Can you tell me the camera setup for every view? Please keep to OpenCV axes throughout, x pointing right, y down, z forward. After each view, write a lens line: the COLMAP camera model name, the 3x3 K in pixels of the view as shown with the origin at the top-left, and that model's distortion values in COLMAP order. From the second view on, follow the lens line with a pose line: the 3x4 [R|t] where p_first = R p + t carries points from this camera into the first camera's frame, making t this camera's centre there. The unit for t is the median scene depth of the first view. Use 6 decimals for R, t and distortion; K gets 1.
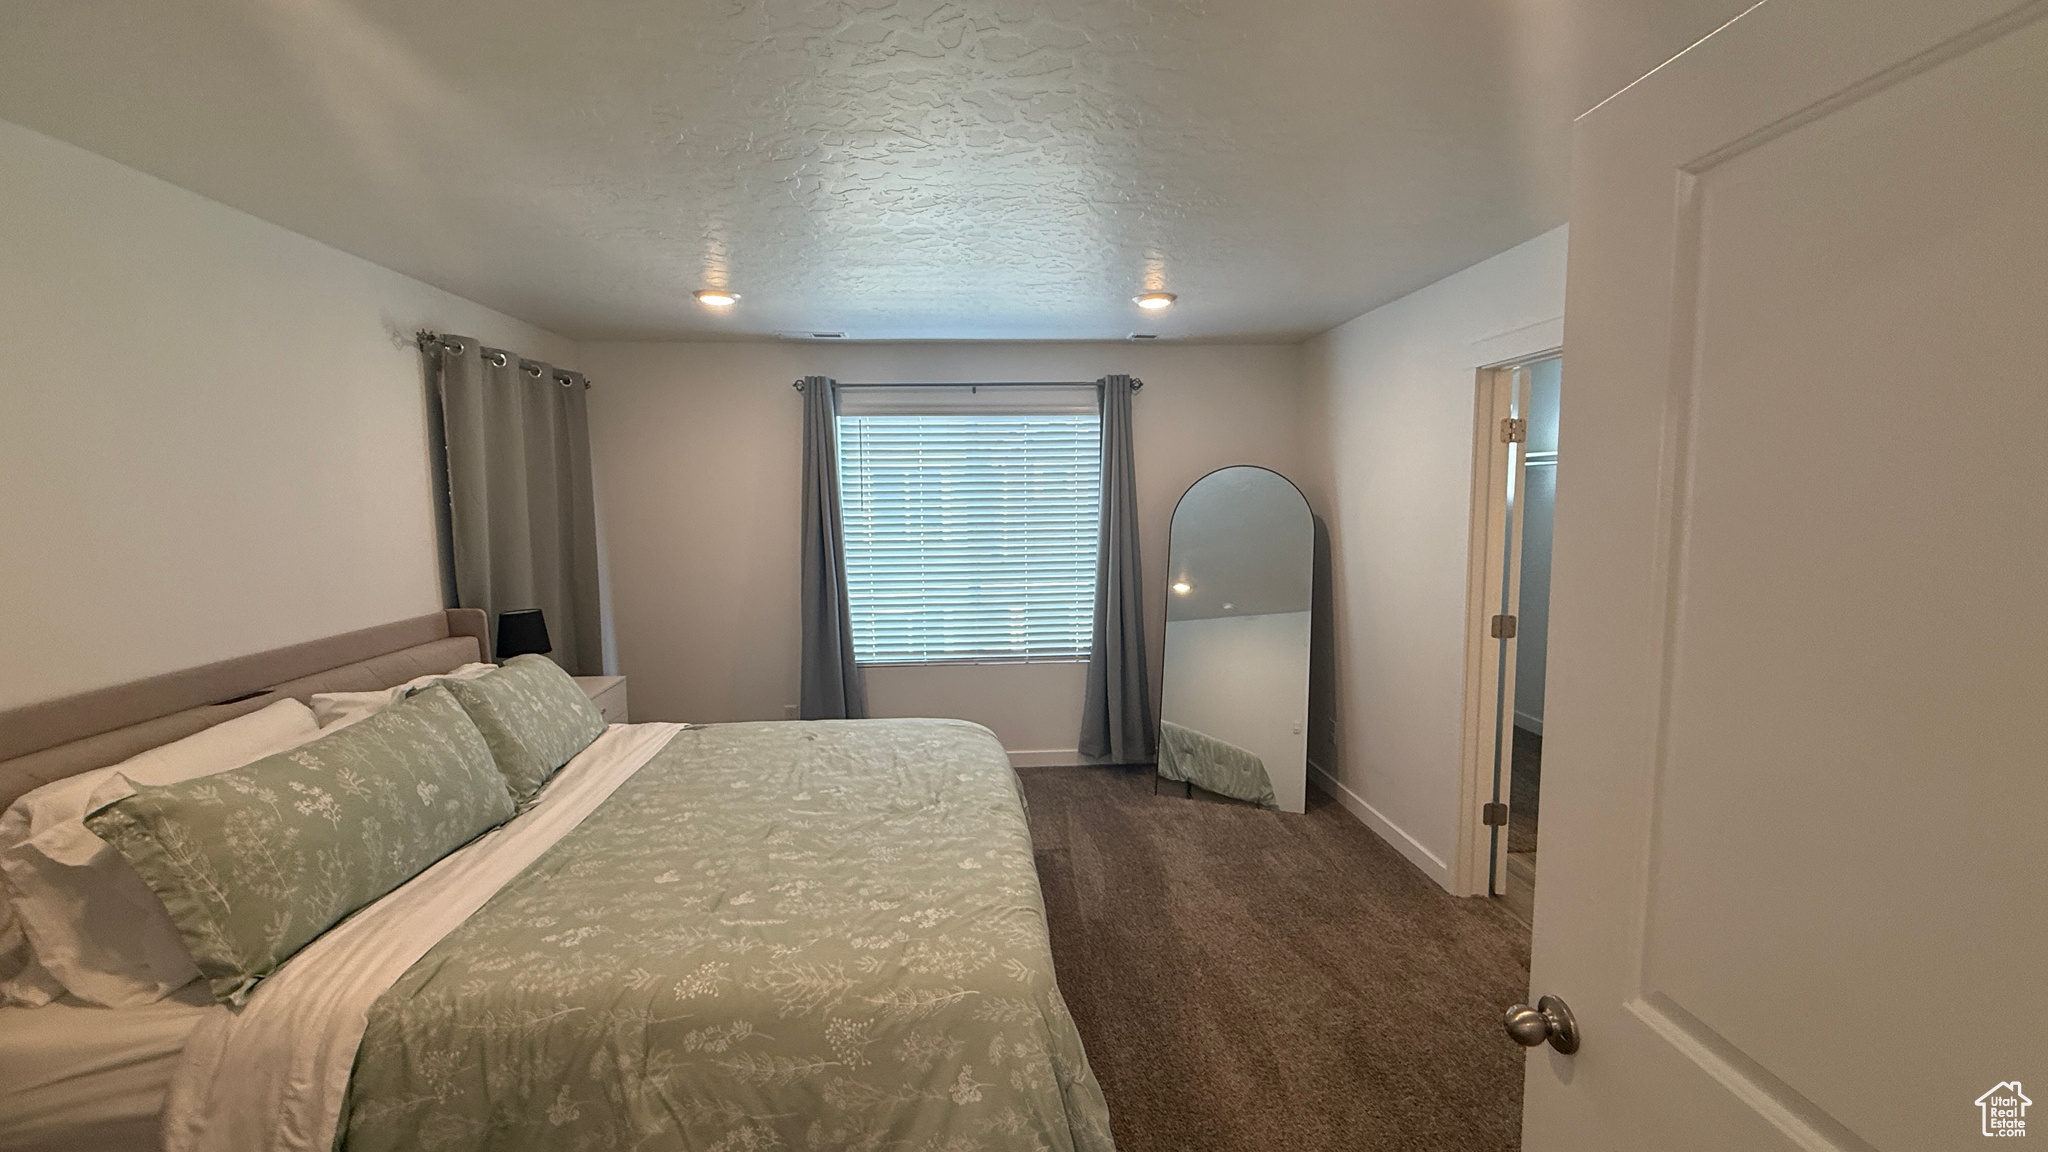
lens RADIAL K [[812.6, 0, 1020.5], [0, 812.6, 572.6], [0, 0, 1]] dist [0.000009, 0.000341]
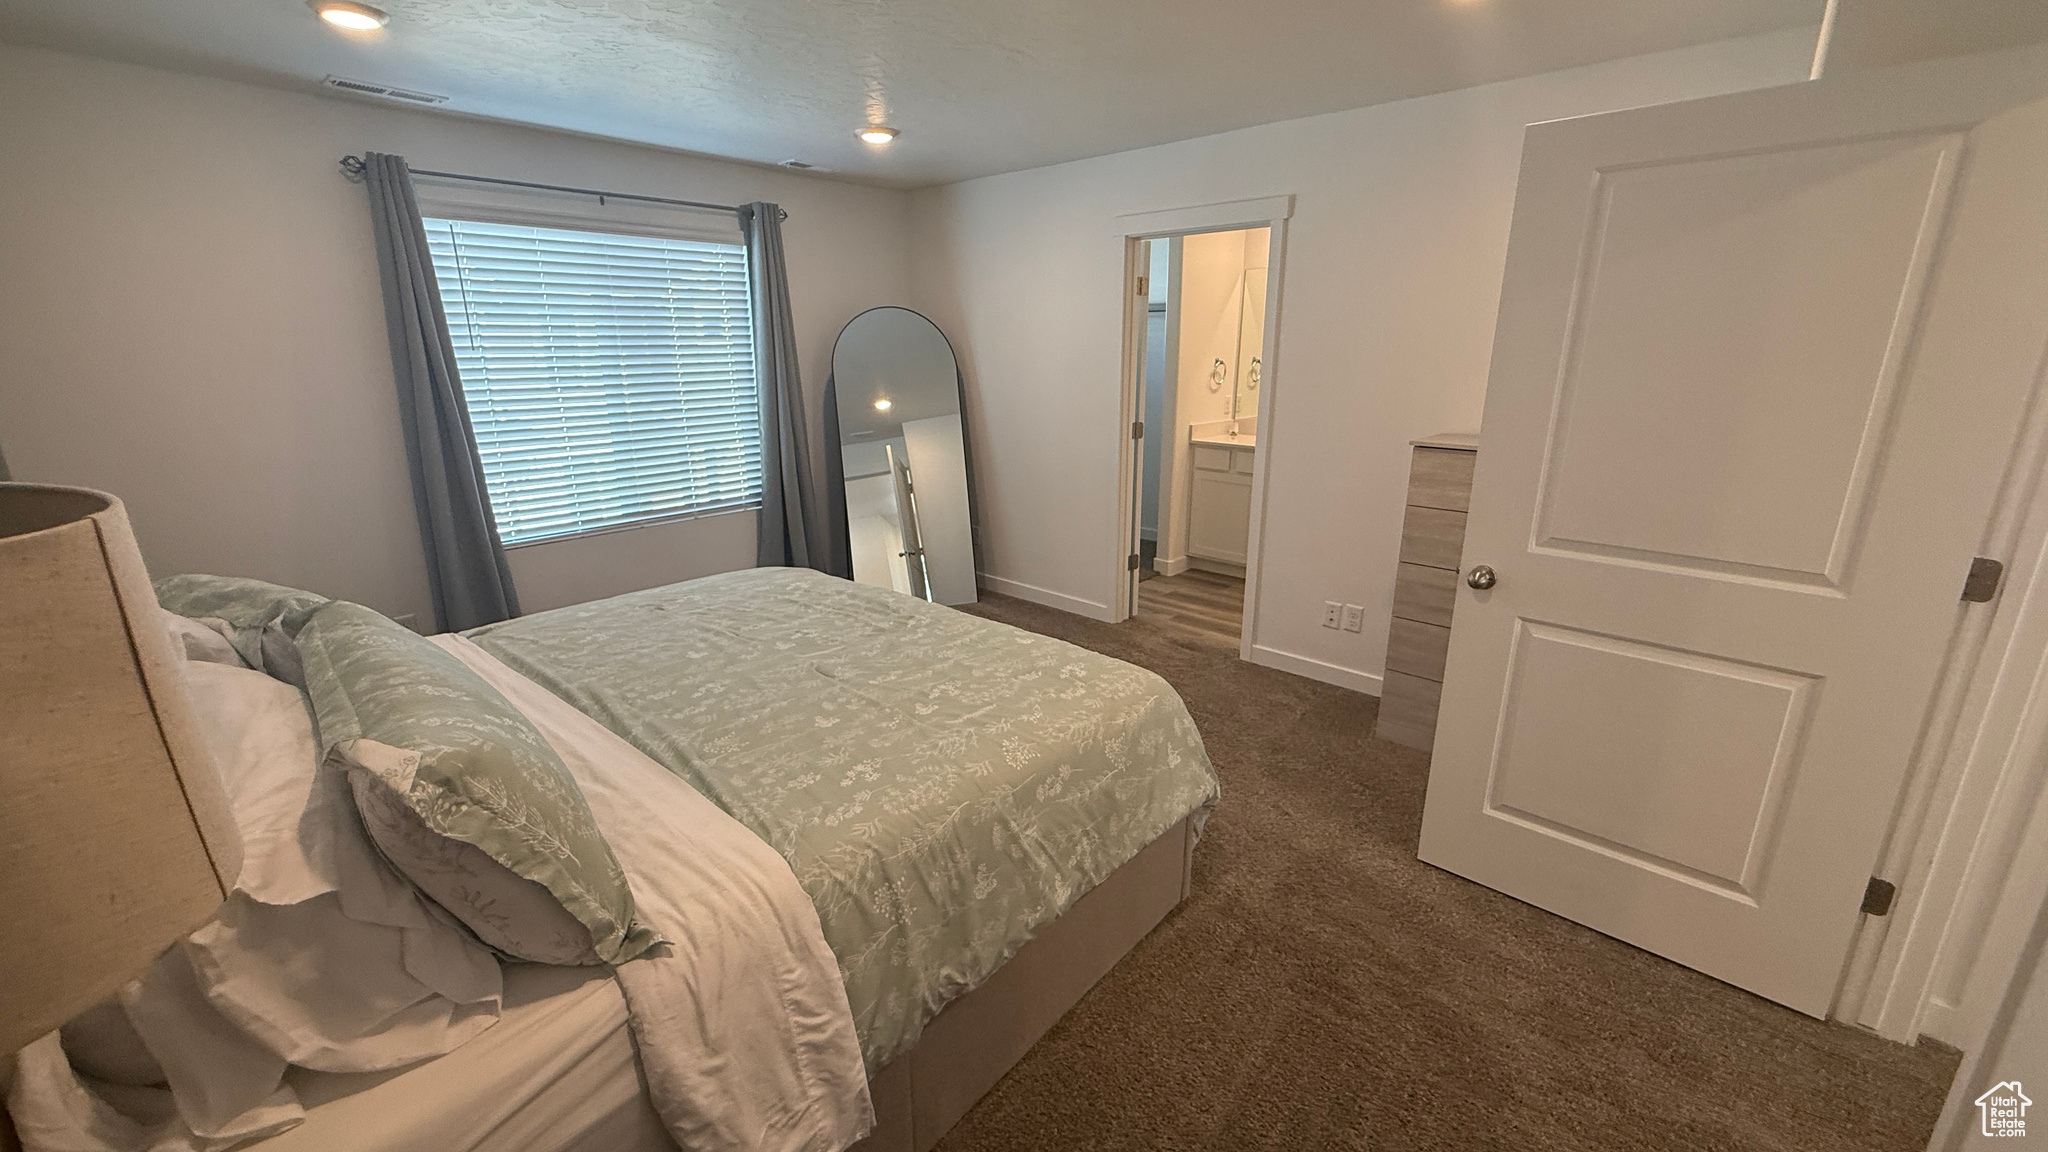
lens RADIAL K [[812.6, 0, 1020.3], [0, 812.6, 567.8], [0, 0, 1]] dist [0.000009, 0.000341]
pose [[0.724103, -0.178606, 0.666164, -0.684947], [0.061993, 0.978832, 0.195050, 0.015249], [-0.686900, -0.099939, 0.719848, 0.123202]]
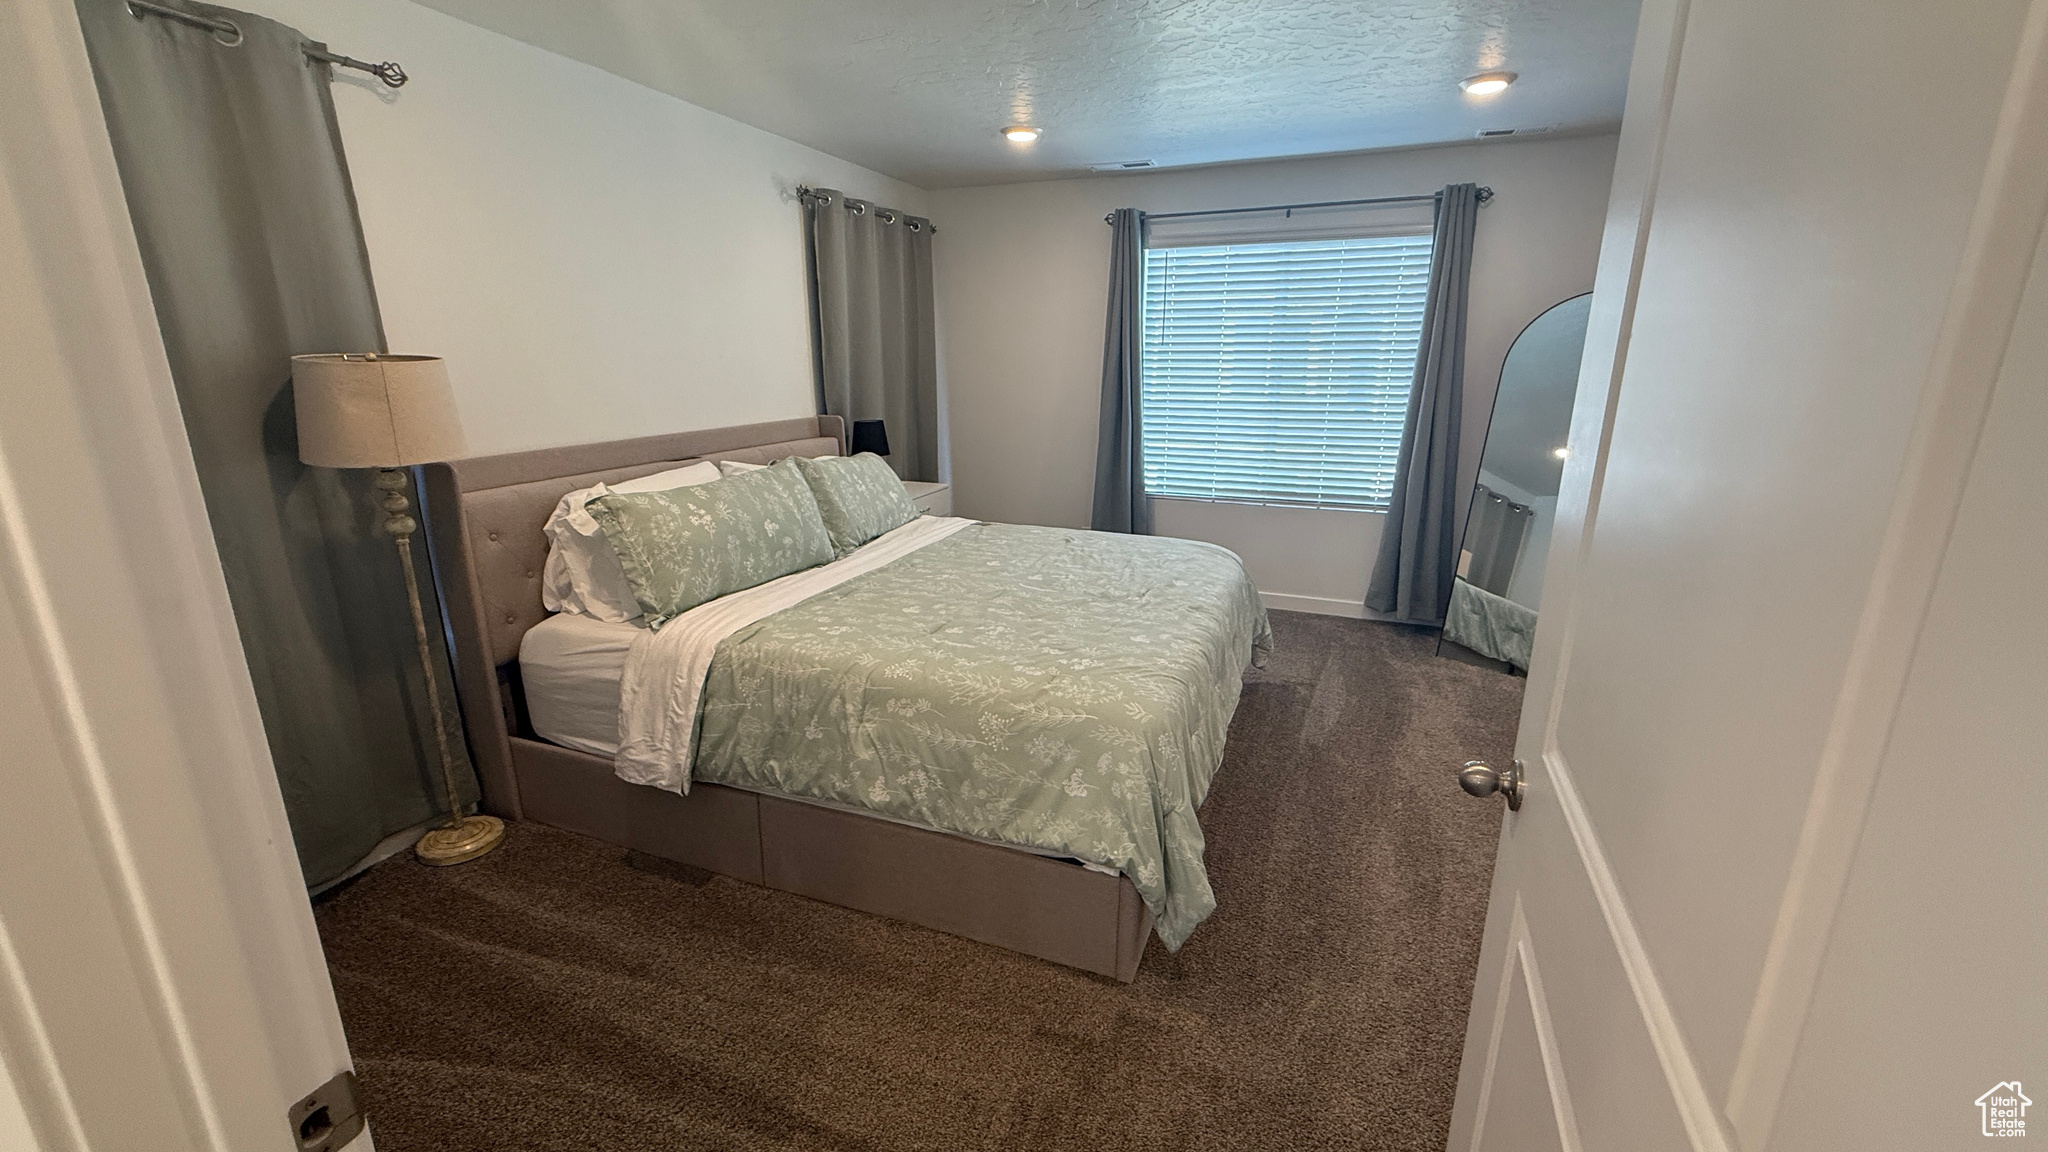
lens RADIAL K [[812.6, 0, 1022.5], [0, 812.6, 571.5], [0, 0, 1]] dist [0.000009, 0.000341]
pose [[0.899882, 0.120423, -0.419179, 0.206312], [-0.048612, 0.982831, 0.177991, 0.057248], [0.433417, -0.139794, 0.890285, -0.059743]]
